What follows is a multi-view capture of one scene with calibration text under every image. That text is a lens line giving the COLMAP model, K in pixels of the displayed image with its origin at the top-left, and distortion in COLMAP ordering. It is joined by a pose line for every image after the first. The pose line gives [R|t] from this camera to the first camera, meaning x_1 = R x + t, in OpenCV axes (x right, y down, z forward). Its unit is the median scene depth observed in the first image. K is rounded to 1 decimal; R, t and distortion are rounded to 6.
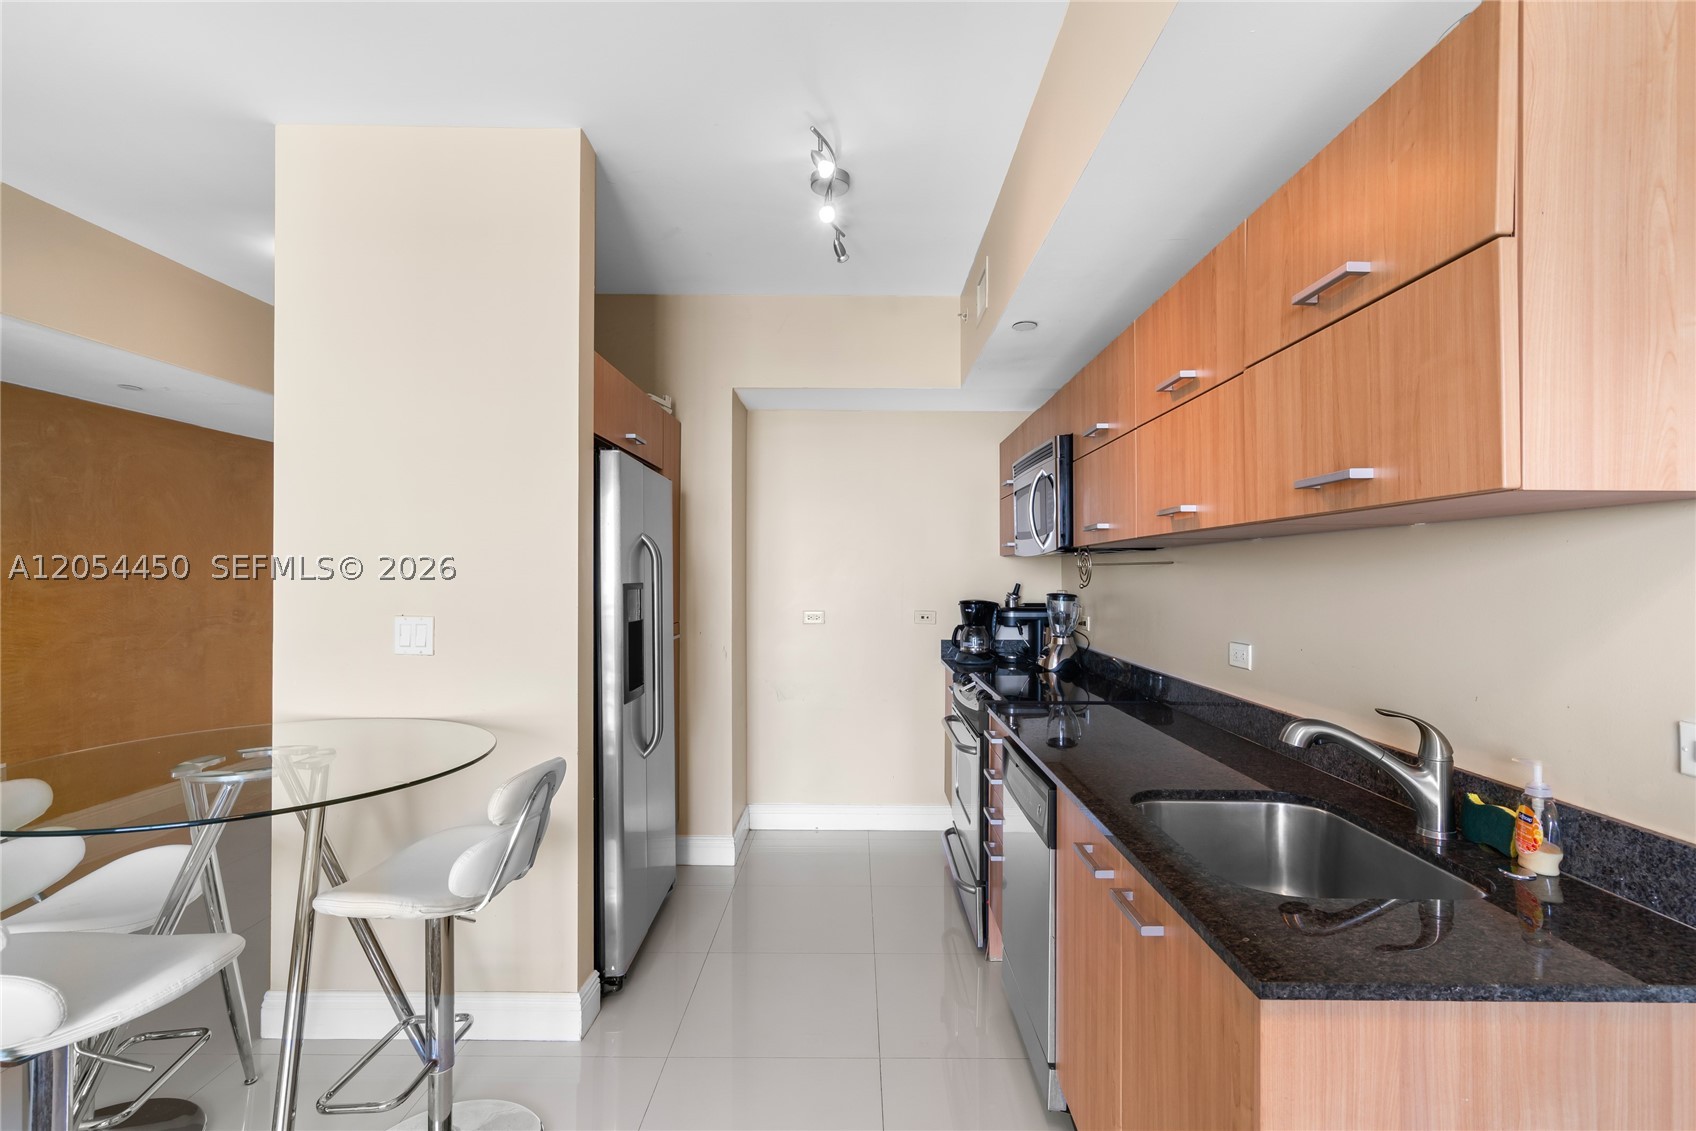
lens RADIAL K [[779.2, 0, 854.4], [0, 779.2, 572.2], [0, 0, 1]] dist [-0.009599, 0.004741]
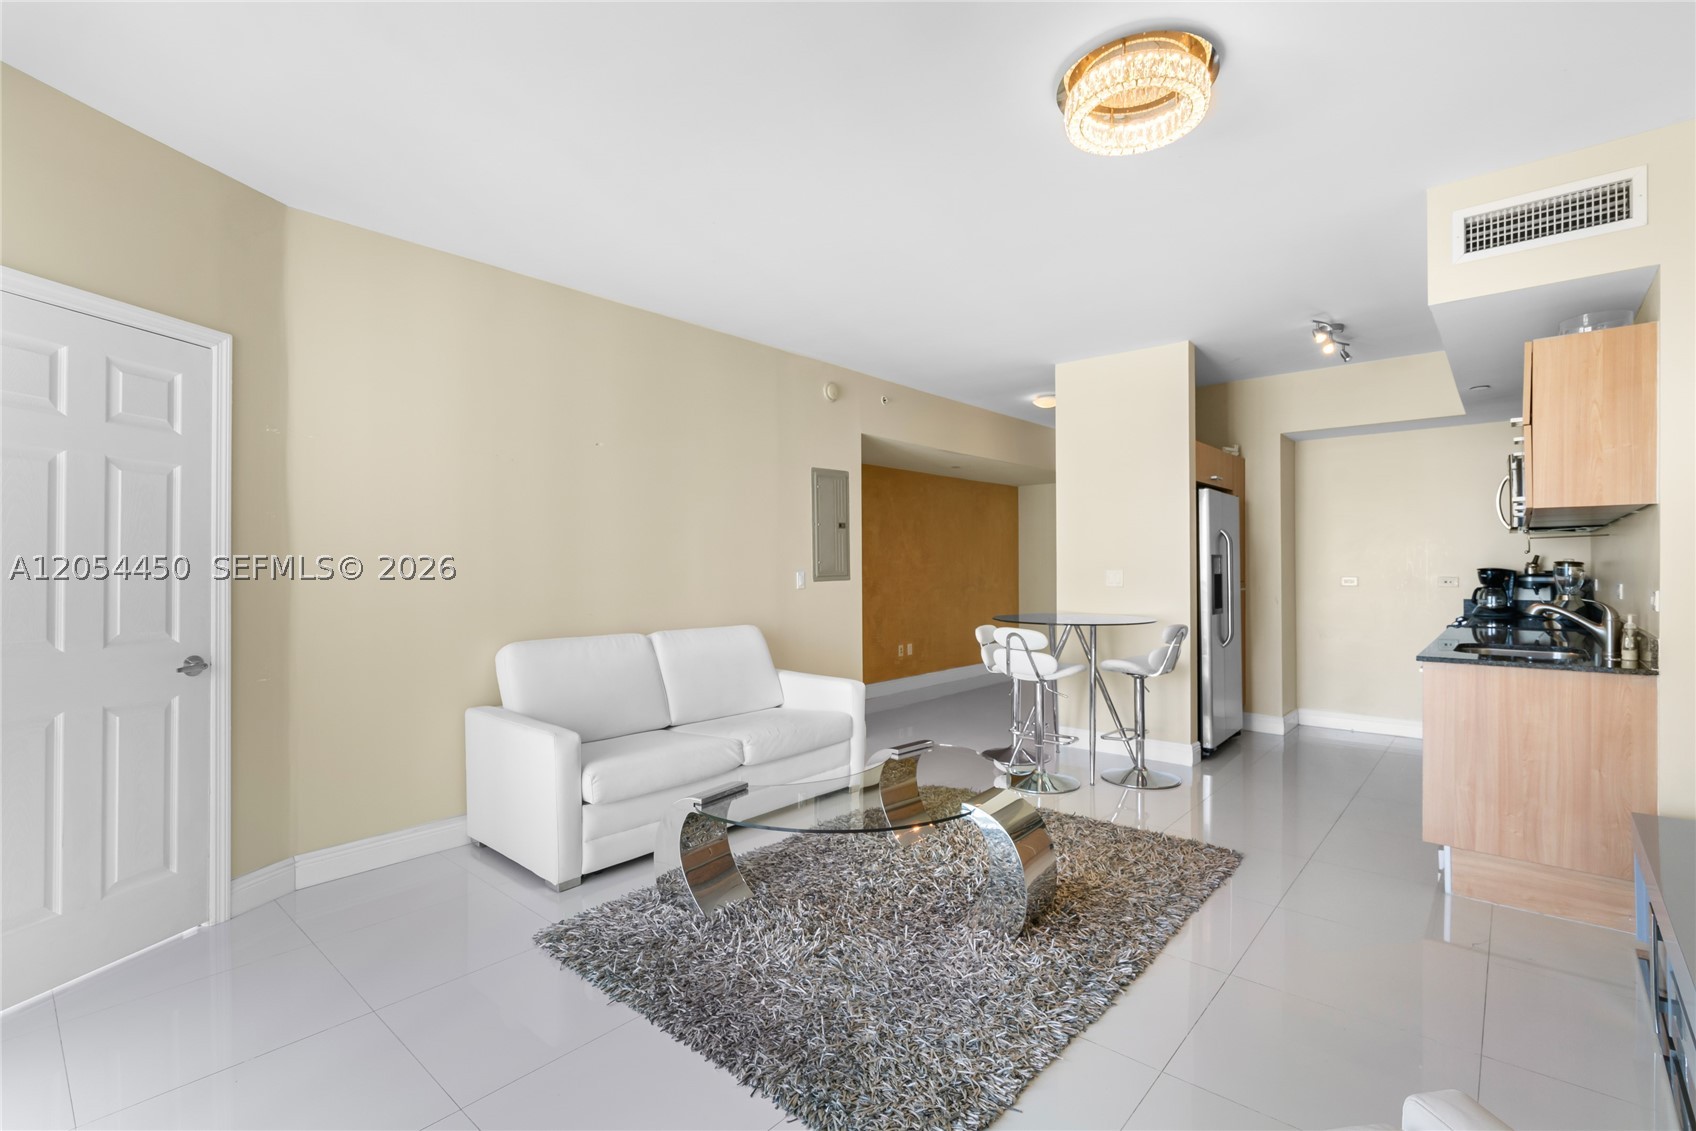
lens RADIAL K [[779.2, 0, 841.0], [0, 779.2, 568.7], [0, 0, 1]] dist [-0.009599, 0.004741]
pose [[0.754497, -0.005178, -0.656283, 0.216951], [0.009587, 0.999949, 0.003132, 0.025902], [0.656233, -0.008654, 0.754508, -0.829436]]
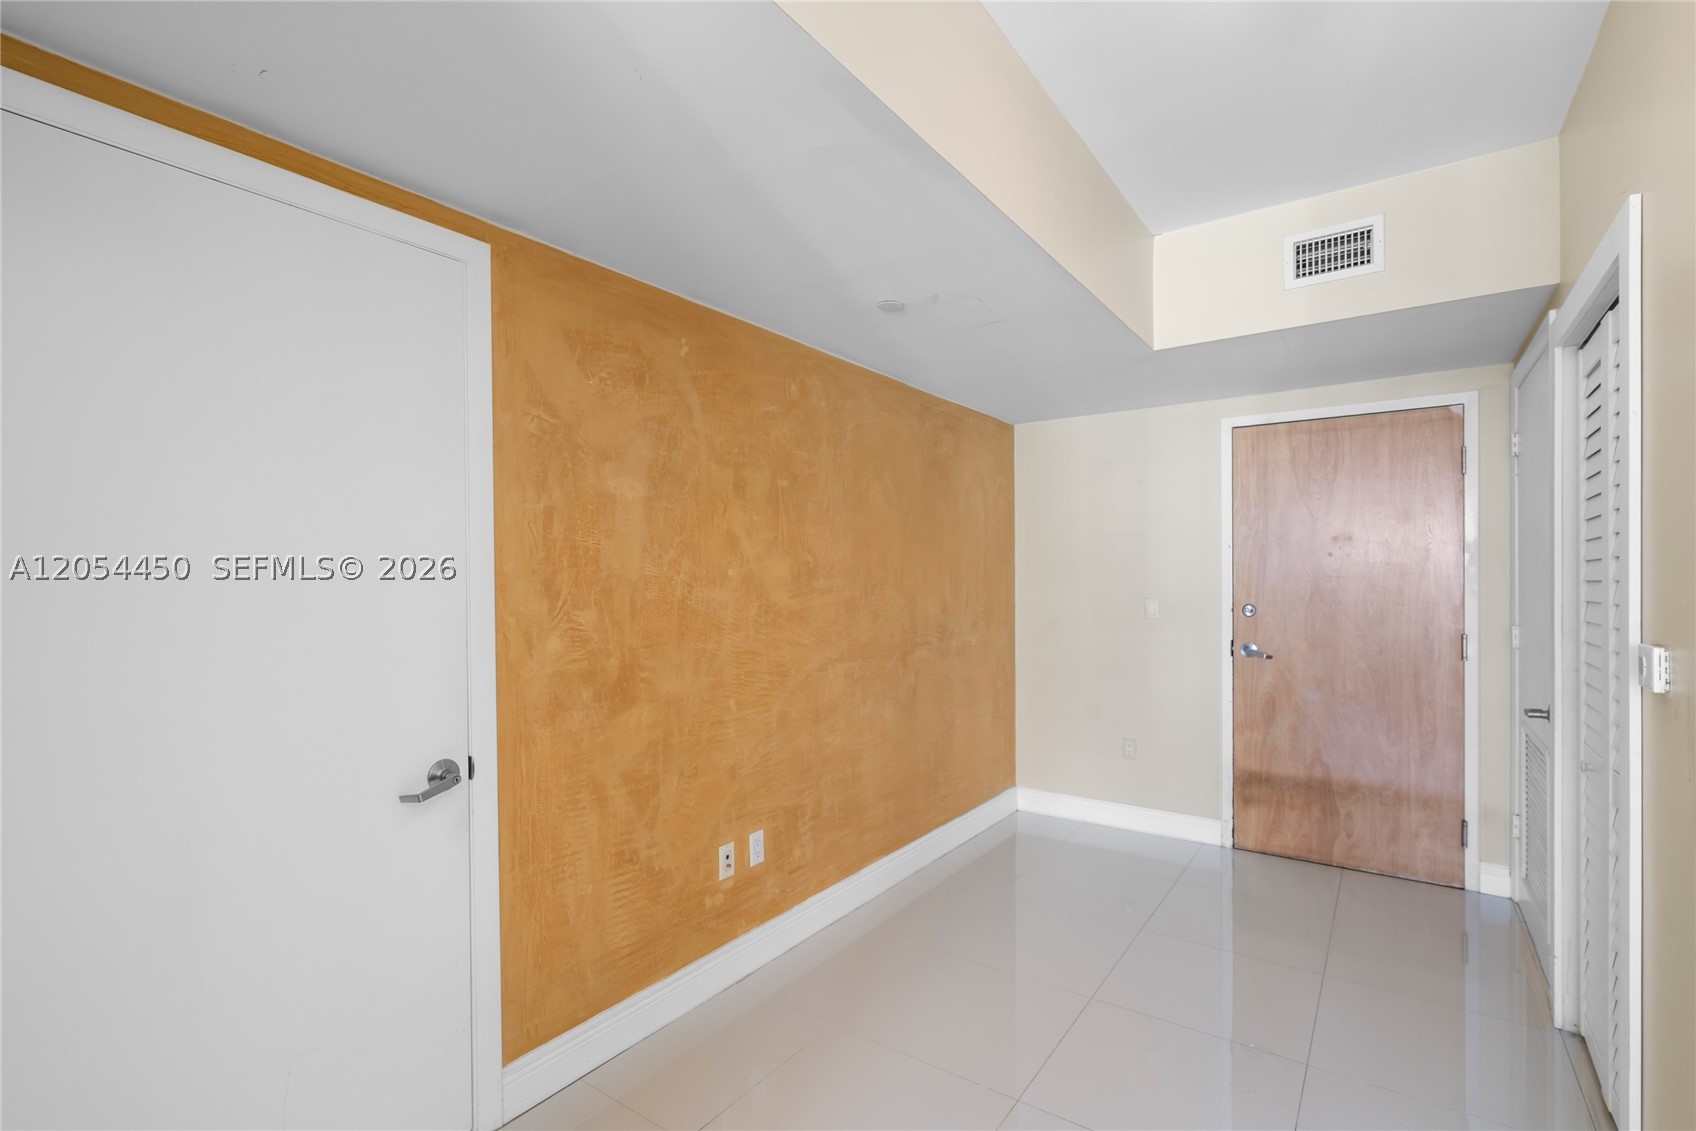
lens RADIAL K [[779.2, 0, 831.0], [0, 779.2, 575.2], [0, 0, 1]] dist [-0.009599, 0.004741]
pose [[0.808650, -0.007469, -0.588243, -0.614831], [0.006372, 0.999972, -0.003937, 0.000902], [0.588256, -0.000565, 0.808675, 0.444471]]
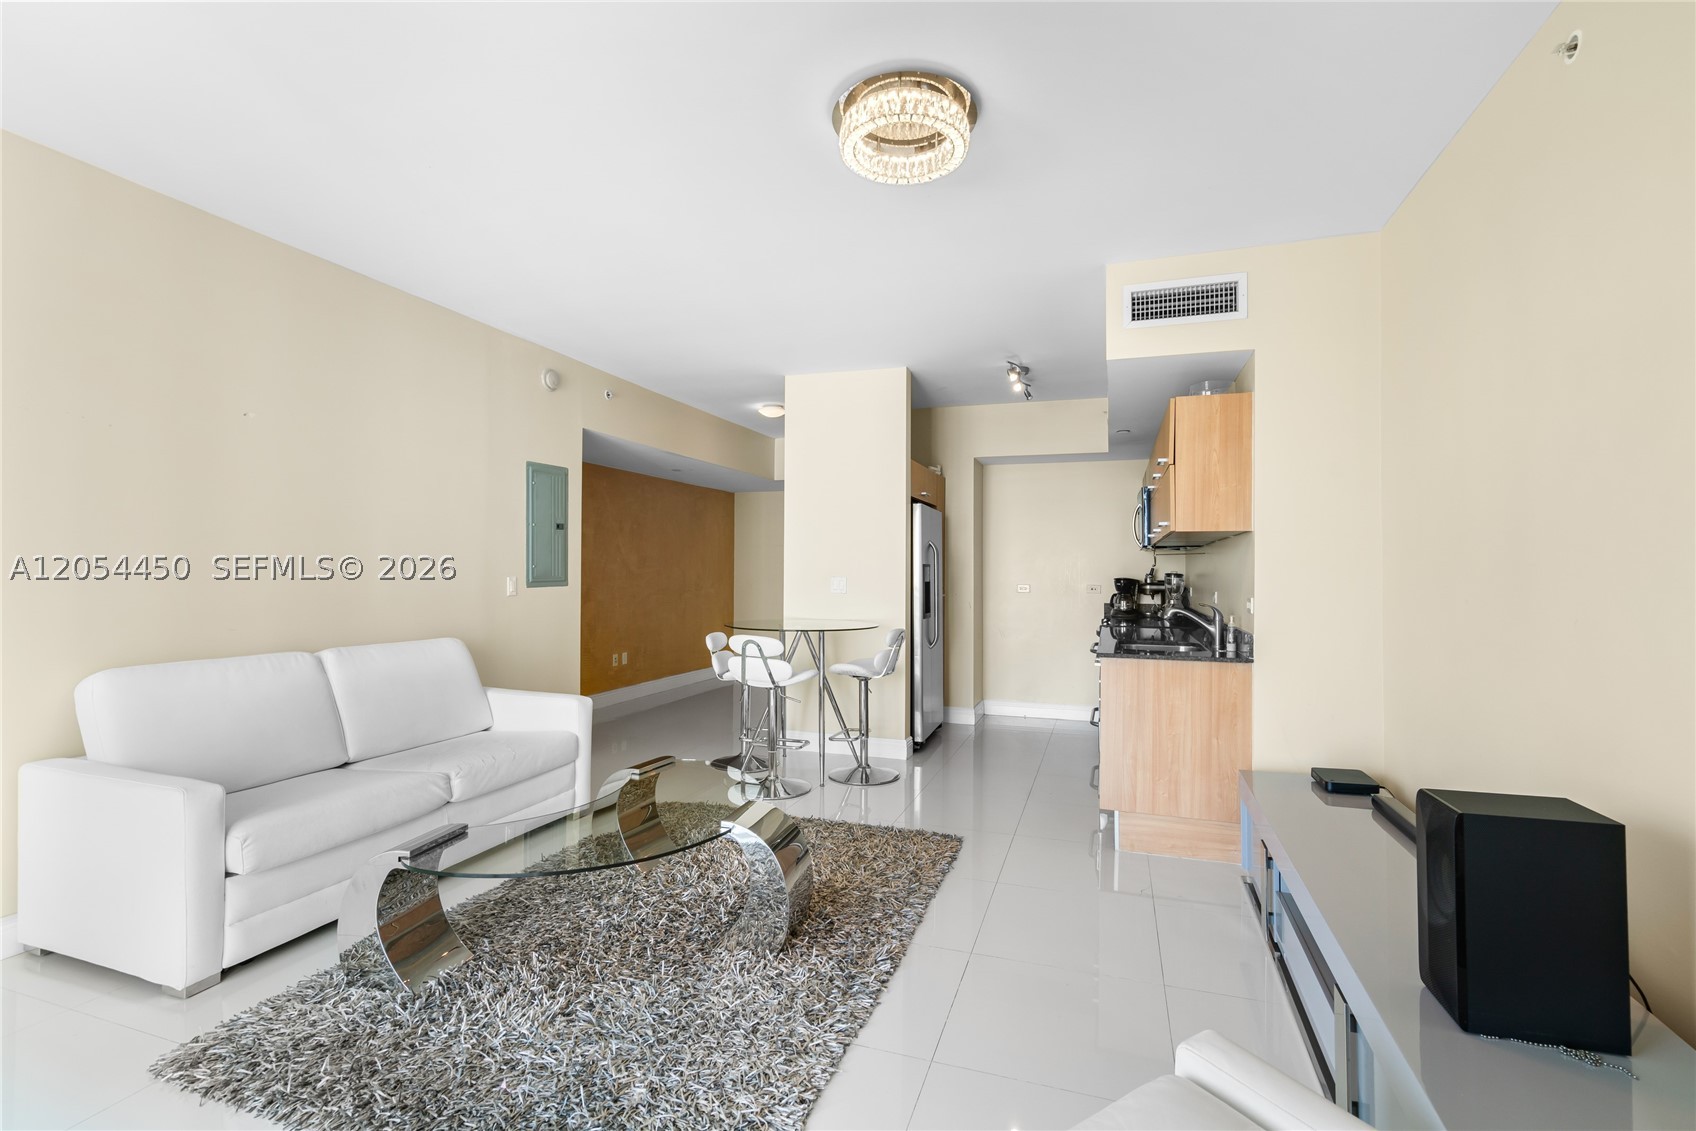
lens RADIAL K [[779.2, 0, 853.7], [0, 779.2, 559.9], [0, 0, 1]] dist [-0.009599, 0.004741]
pose [[0.950060, -0.002144, -0.312059, 0.148490], [-0.001949, 0.999916, -0.012803, 0.023303], [0.312060, 0.012772, 0.949977, -0.835835]]
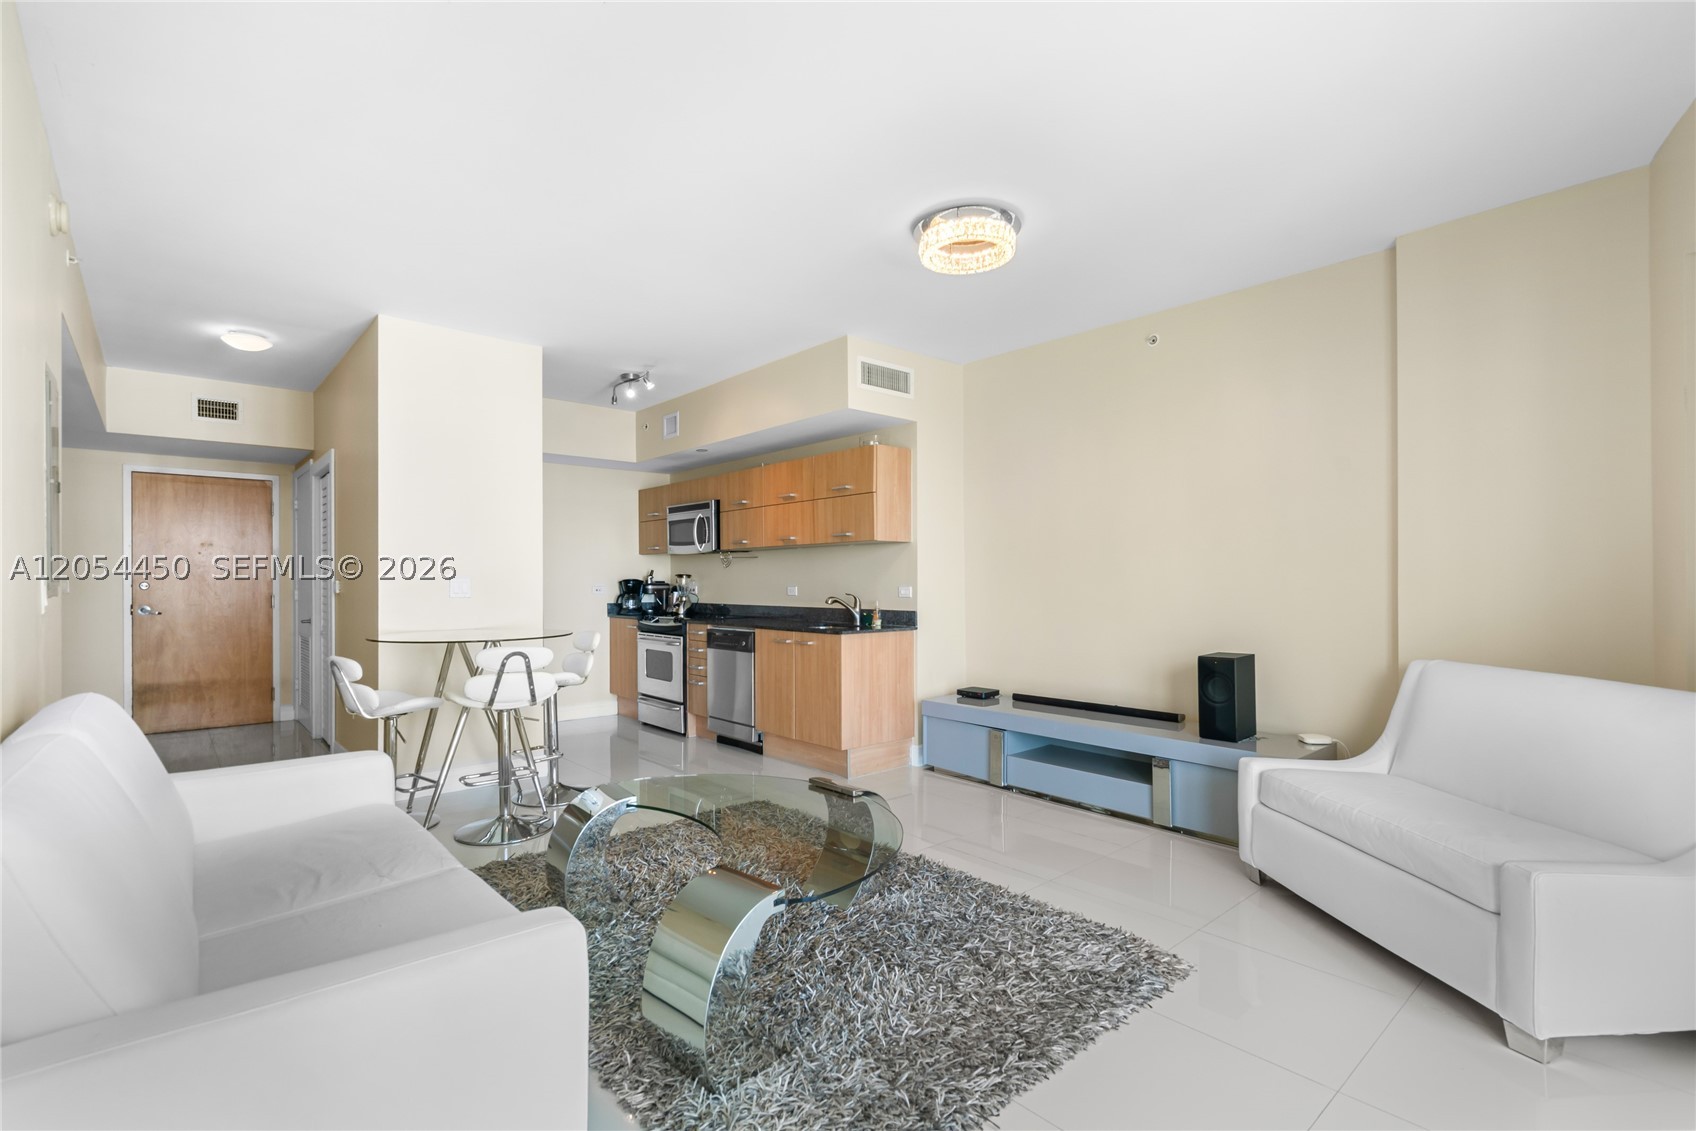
lens RADIAL K [[779.2, 0, 853.6], [0, 779.2, 586.1], [0, 0, 1]] dist [-0.009599, 0.004741]
pose [[0.747005, -0.010996, 0.664728, -0.756017], [0.004340, 0.999923, 0.011664, 0.038722], [-0.664805, -0.005828, 0.746994, -0.774016]]
